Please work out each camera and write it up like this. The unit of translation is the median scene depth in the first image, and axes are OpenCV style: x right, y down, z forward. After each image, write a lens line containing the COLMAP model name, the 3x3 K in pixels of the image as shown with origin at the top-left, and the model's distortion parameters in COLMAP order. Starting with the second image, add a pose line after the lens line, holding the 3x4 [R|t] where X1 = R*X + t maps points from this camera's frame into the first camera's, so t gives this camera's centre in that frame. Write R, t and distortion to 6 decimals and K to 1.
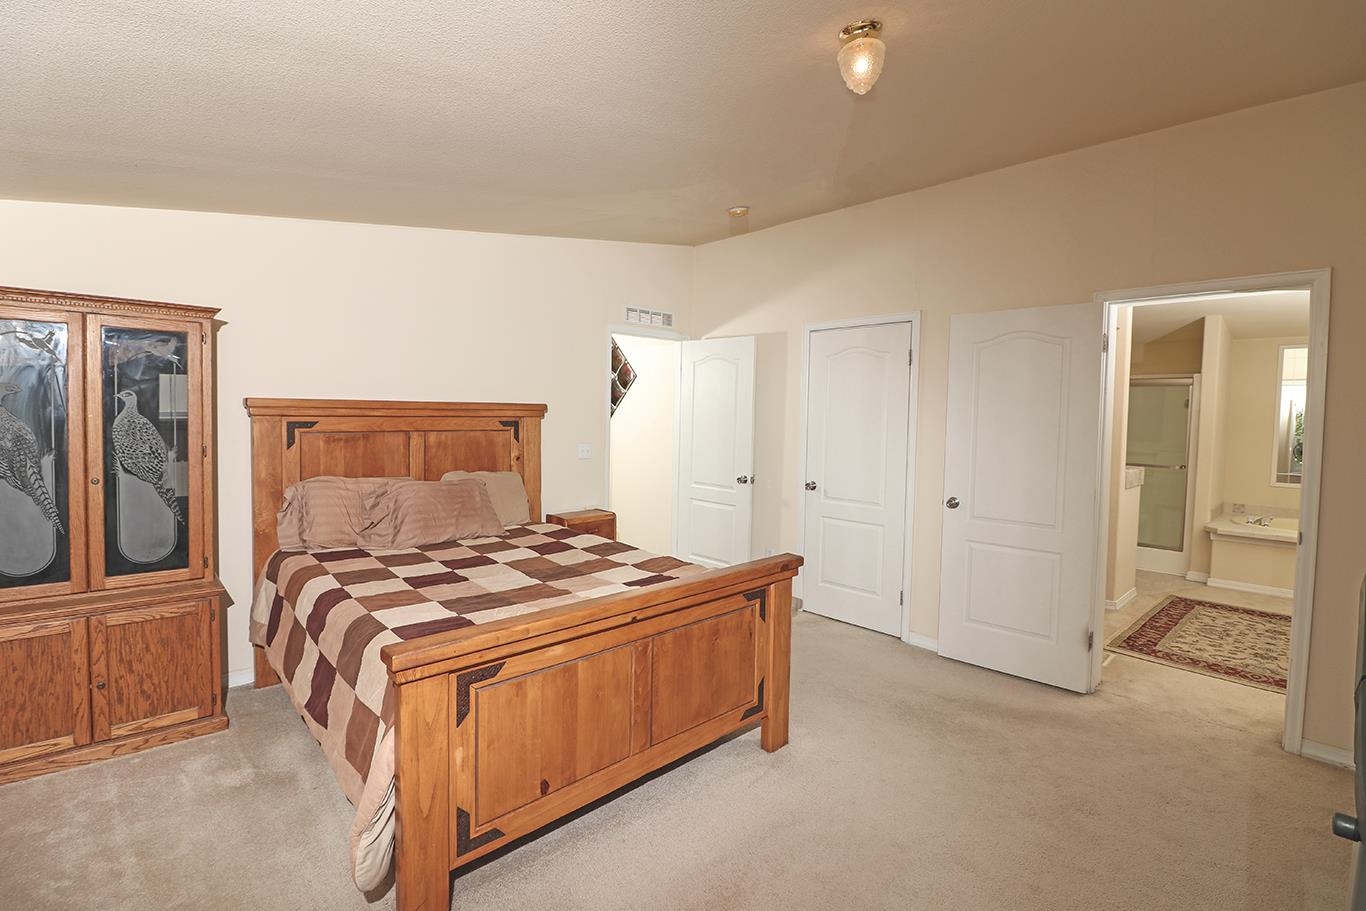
lens RADIAL K [[626.2, 0, 673.1], [0, 626.2, 440.2], [0, 0, 1]] dist [-0.000700, -0.012107]
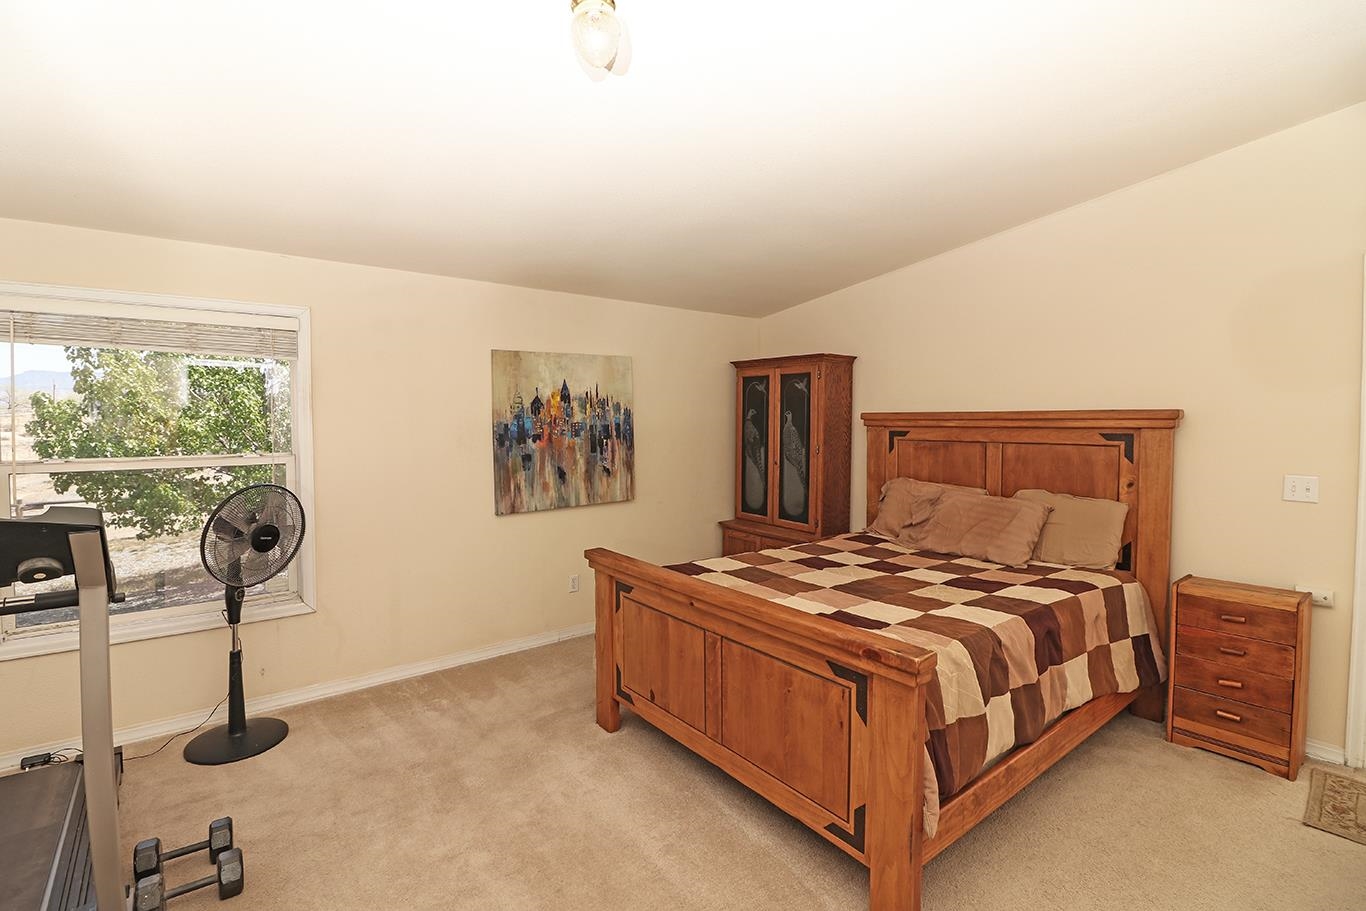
lens RADIAL K [[626.2, 0, 673.1], [0, 626.2, 440.2], [0, 0, 1]] dist [-0.000700, -0.012107]
pose [[-0.087865, 0.018901, -0.995953, 0.672071], [-0.043989, 0.998771, 0.022835, -0.020750], [0.995161, 0.045817, -0.086925, 0.671713]]
